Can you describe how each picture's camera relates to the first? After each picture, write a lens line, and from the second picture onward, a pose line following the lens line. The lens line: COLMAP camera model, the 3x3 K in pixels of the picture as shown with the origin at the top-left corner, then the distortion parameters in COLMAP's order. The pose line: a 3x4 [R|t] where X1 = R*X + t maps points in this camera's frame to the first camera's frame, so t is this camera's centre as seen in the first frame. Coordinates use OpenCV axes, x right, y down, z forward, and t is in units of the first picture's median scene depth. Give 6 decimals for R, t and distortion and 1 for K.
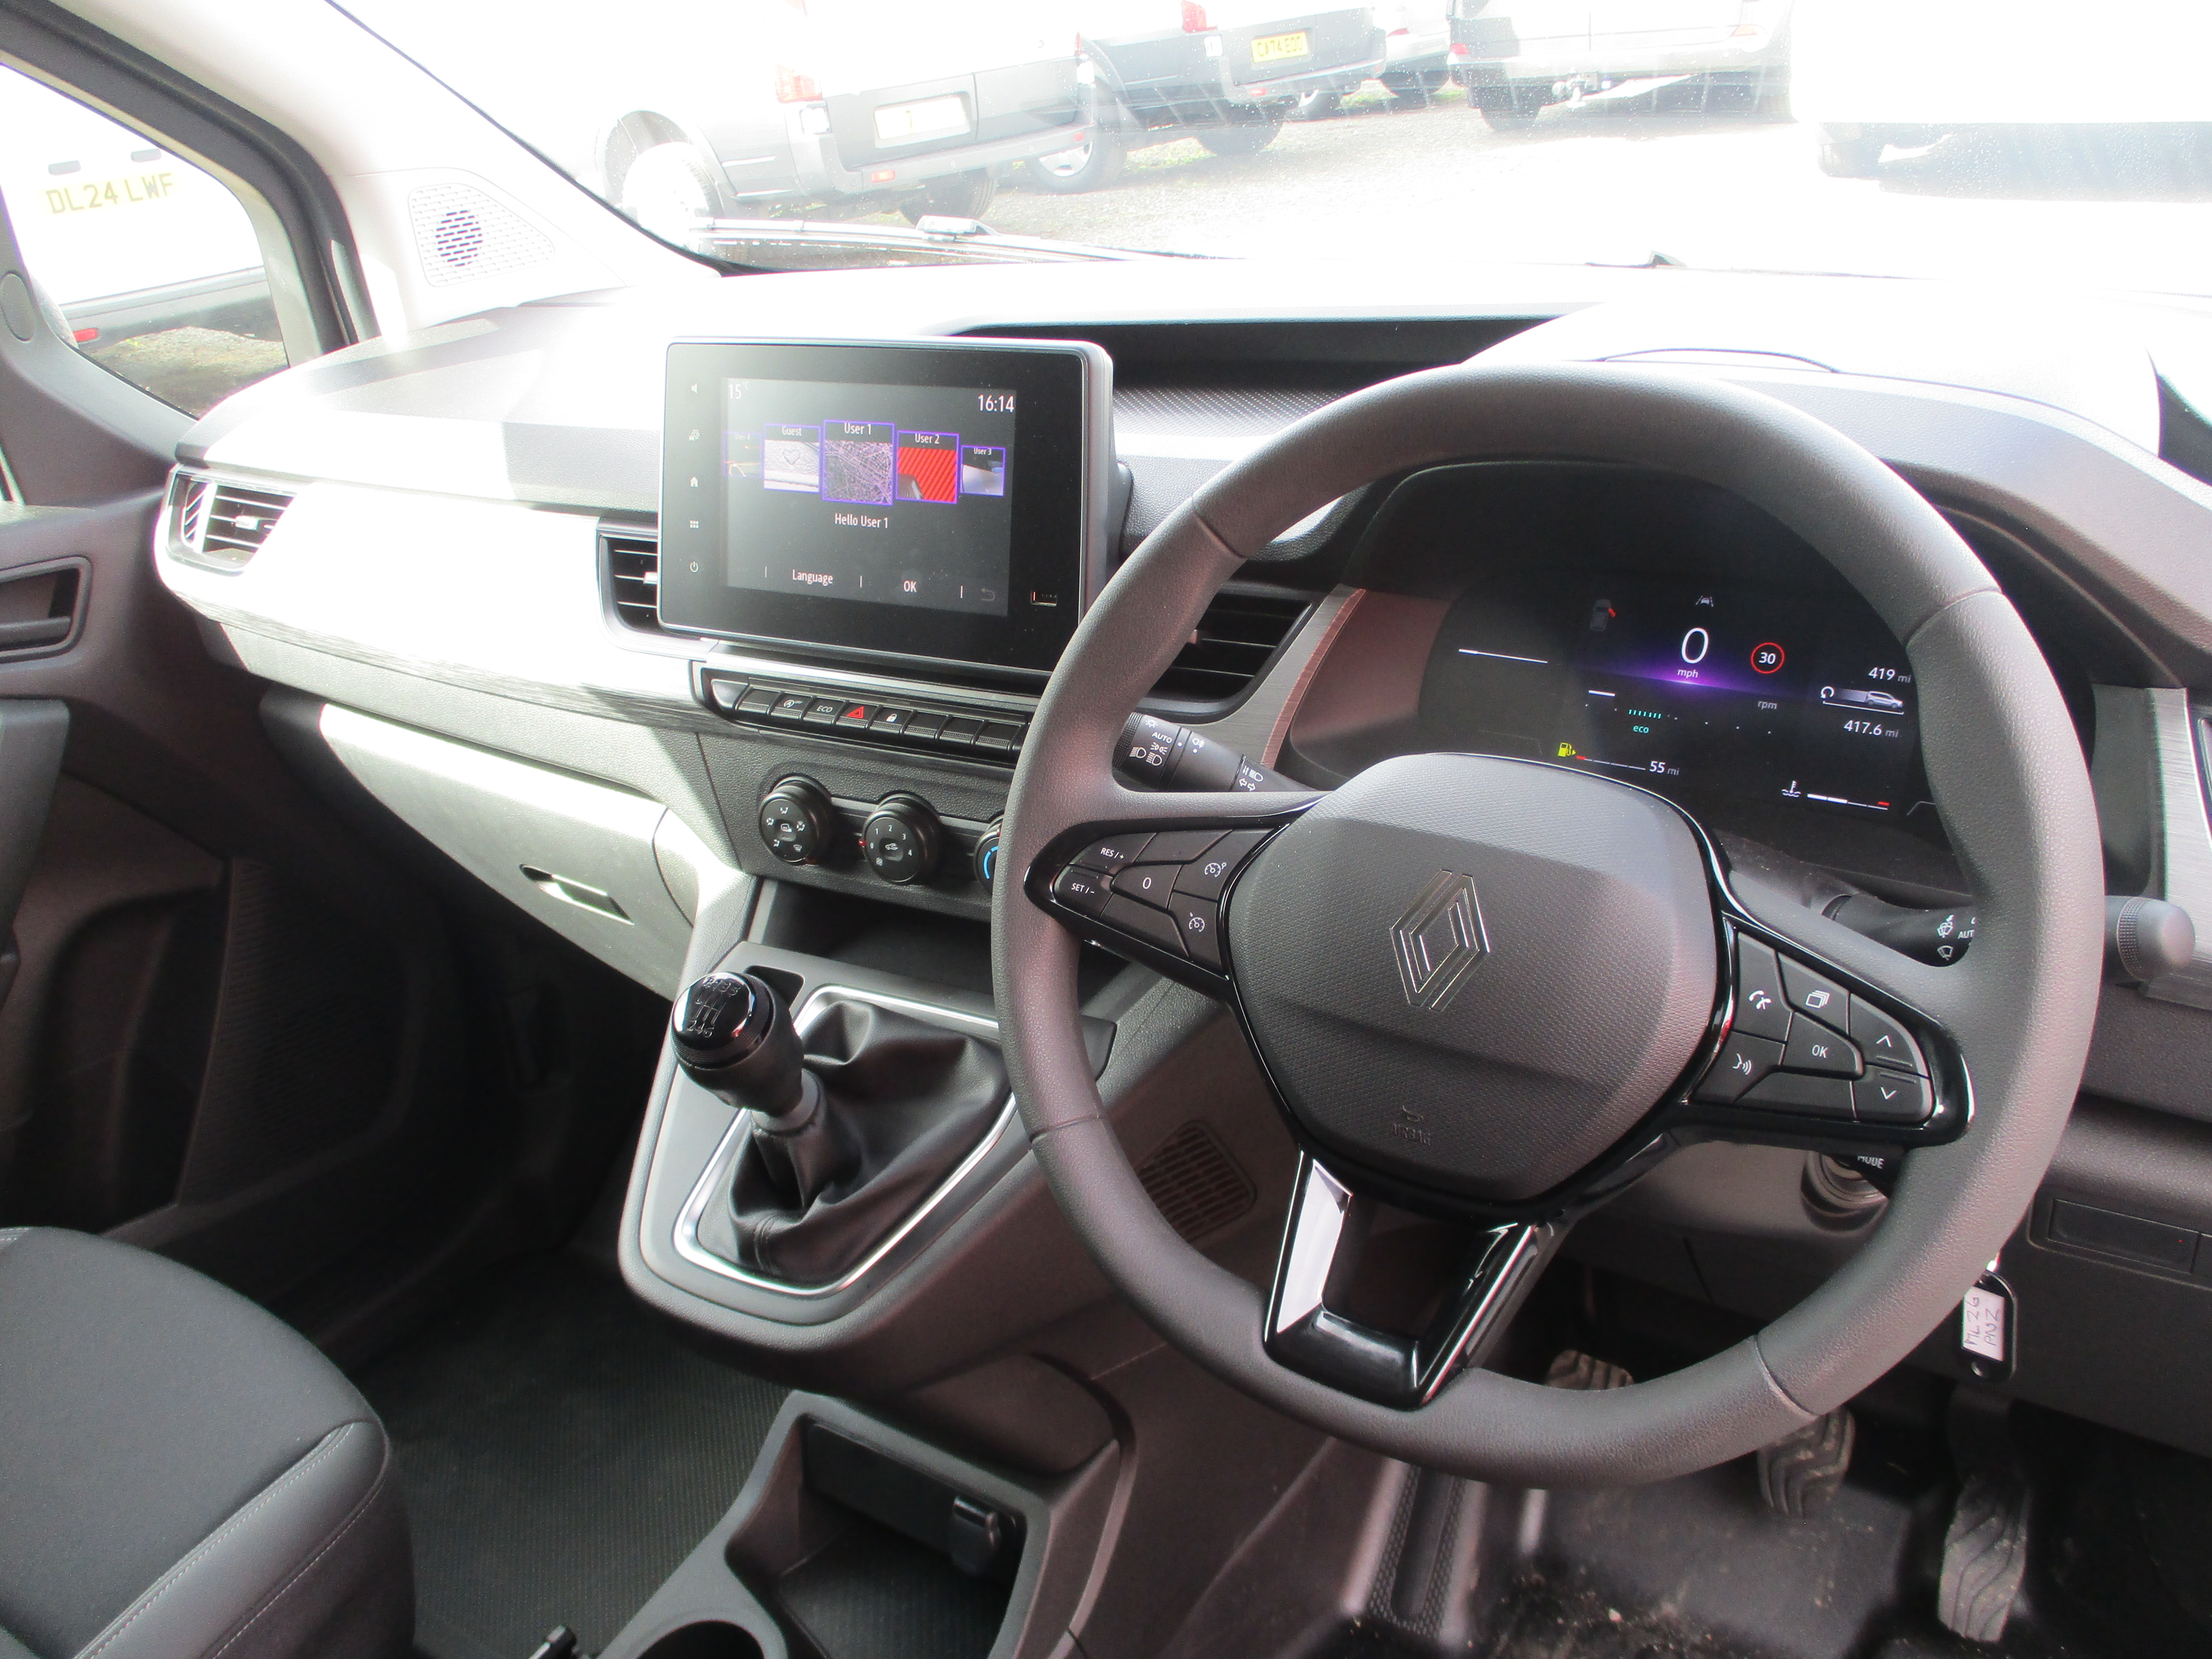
lens RADIAL K [[1847.6, 0, 1106.0], [0, 1847.6, 829.5], [0, 0, 1]] dist [-0.029725, 0.023602]
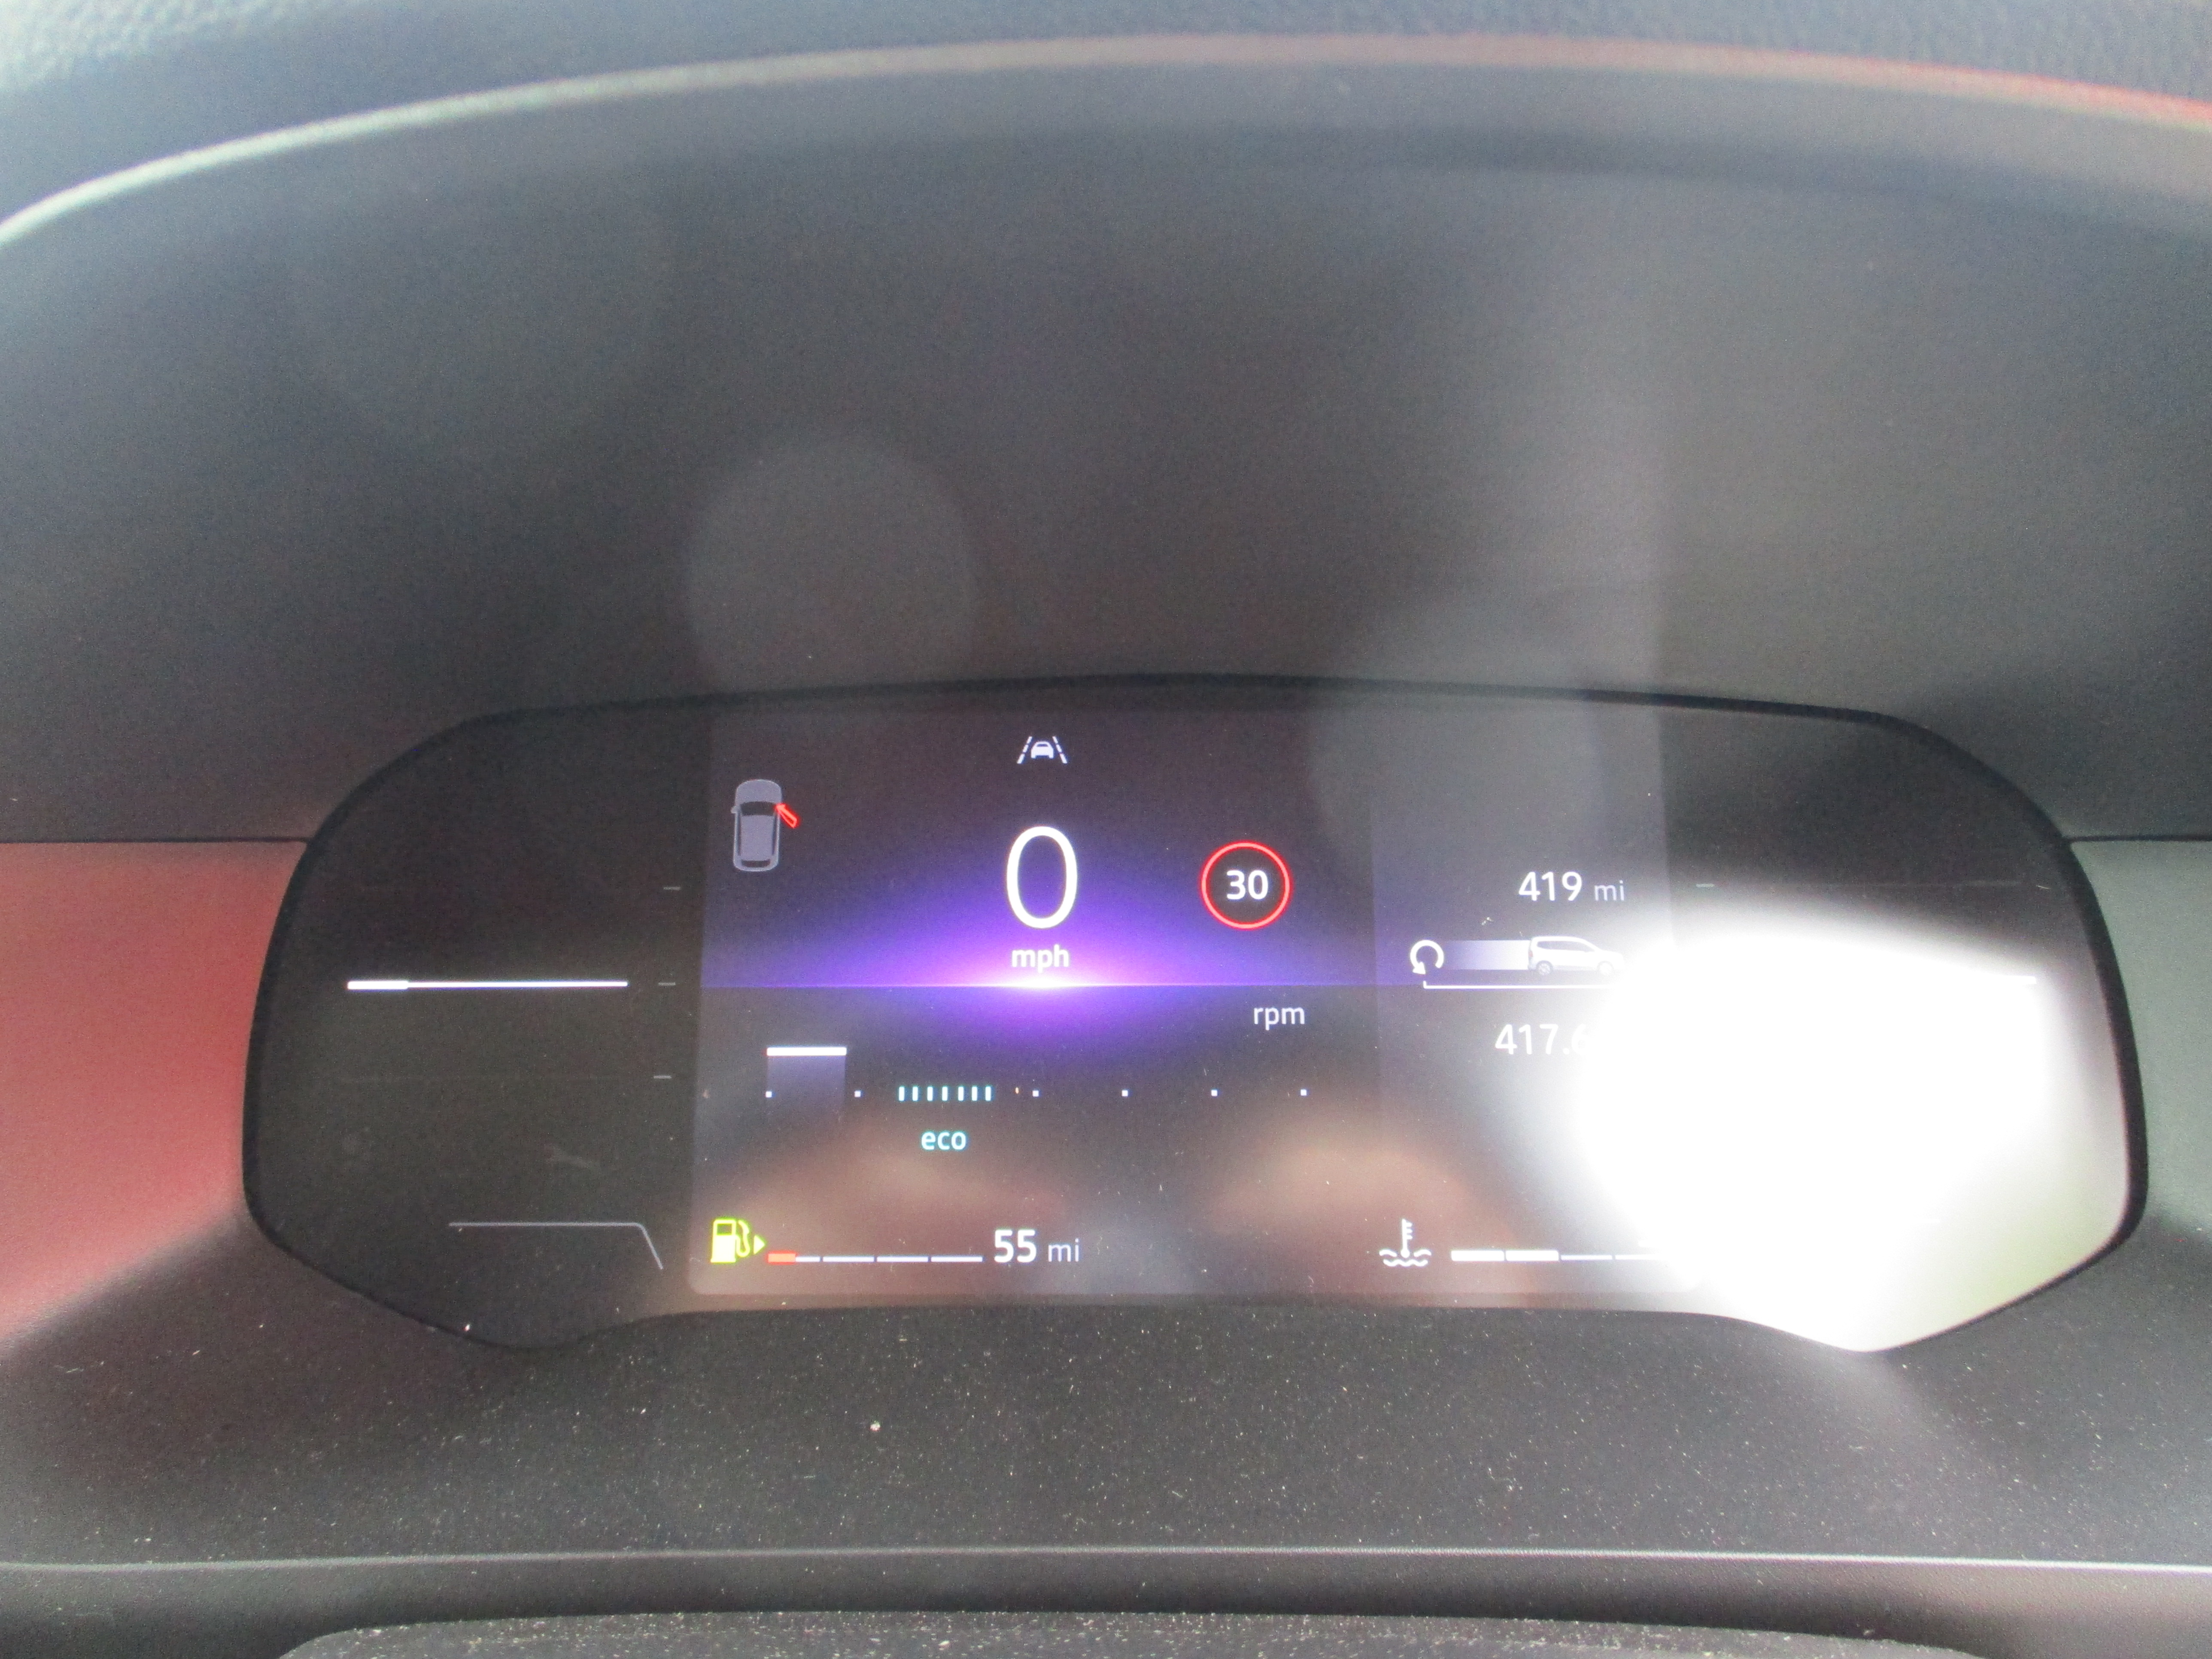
lens RADIAL K [[1847.6, 0, 1106.0], [0, 1847.6, 829.5], [0, 0, 1]] dist [-0.029725, 0.023602]
pose [[0.825157, -0.115322, 0.553007, 0.135336], [0.180012, 0.981586, -0.063904, -0.083985], [-0.535454, 0.152279, 0.830722, 0.698860]]
